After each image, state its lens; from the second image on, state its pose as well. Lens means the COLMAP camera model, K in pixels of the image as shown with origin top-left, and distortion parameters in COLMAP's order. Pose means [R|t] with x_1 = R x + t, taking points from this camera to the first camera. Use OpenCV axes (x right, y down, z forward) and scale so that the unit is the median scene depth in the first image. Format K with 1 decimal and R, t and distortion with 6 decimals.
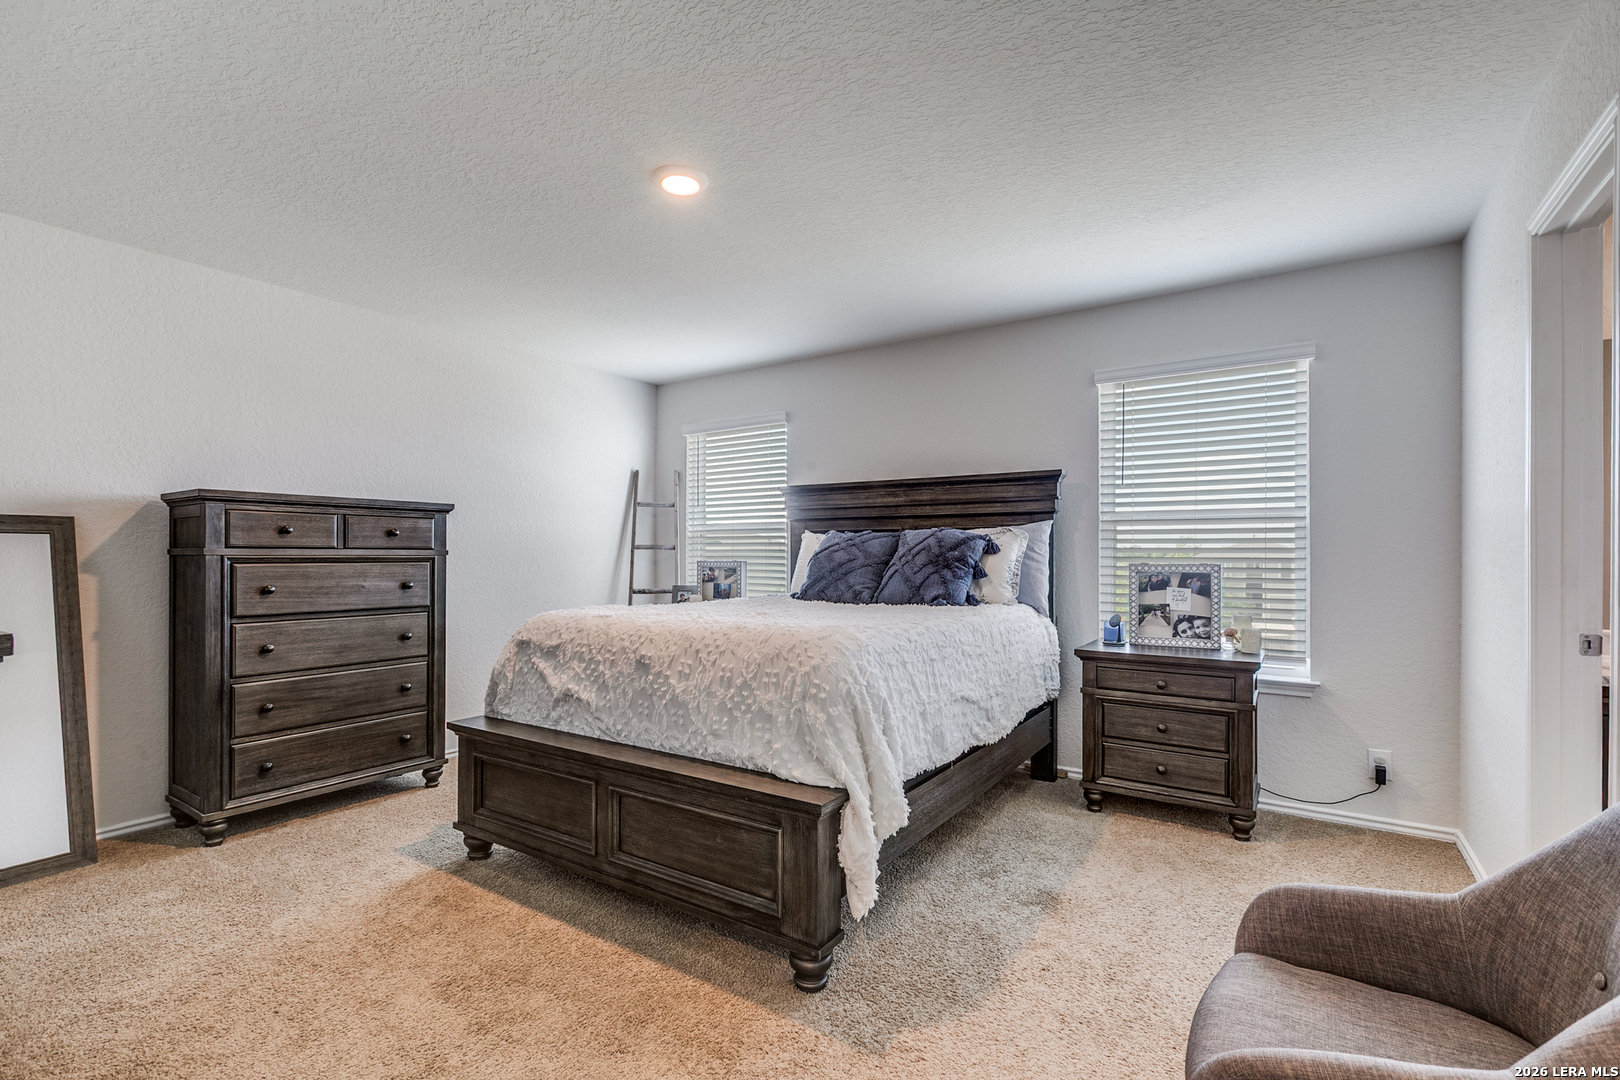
lens RADIAL K [[723.1, 0, 809.0], [0, 723.1, 543.8], [0, 0, 1]] dist [-0.000417, 0.001212]
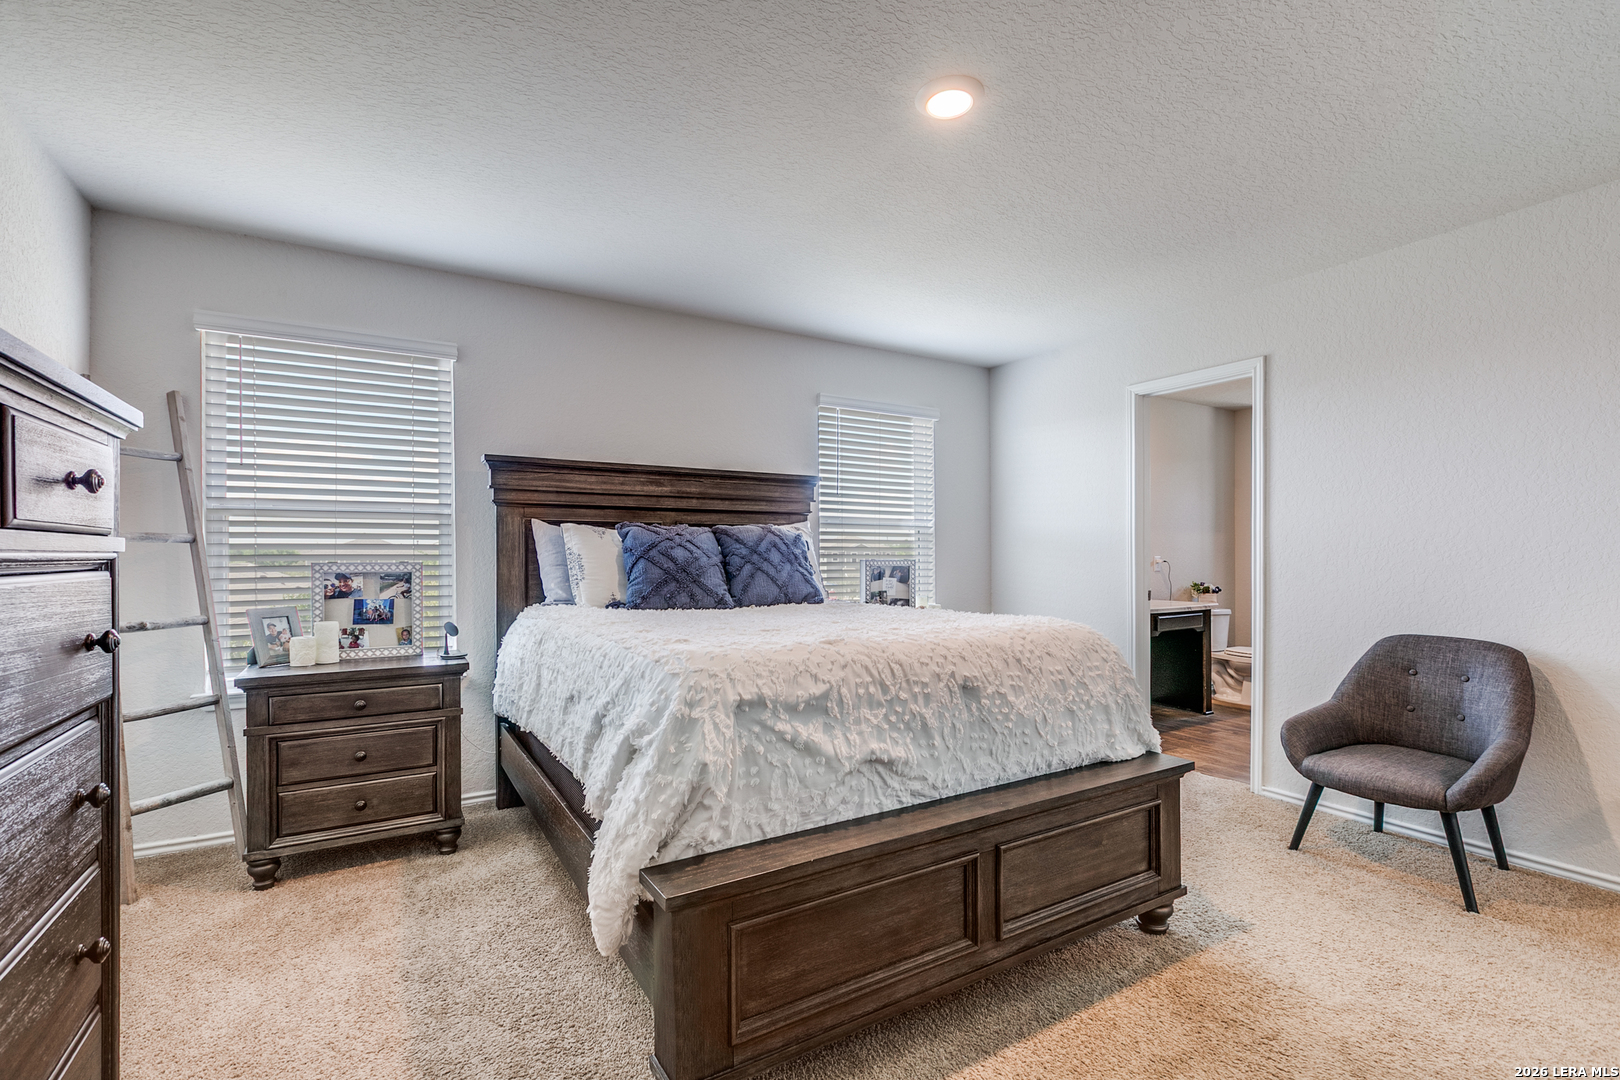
lens RADIAL K [[723.1, 0, 810.1], [0, 723.1, 550.8], [0, 0, 1]] dist [-0.000417, 0.001212]
pose [[0.436500, 0.002214, 0.899701, -0.701397], [-0.012719, 0.999912, 0.003710, 0.009356], [-0.899614, -0.013063, 0.436490, 0.554654]]
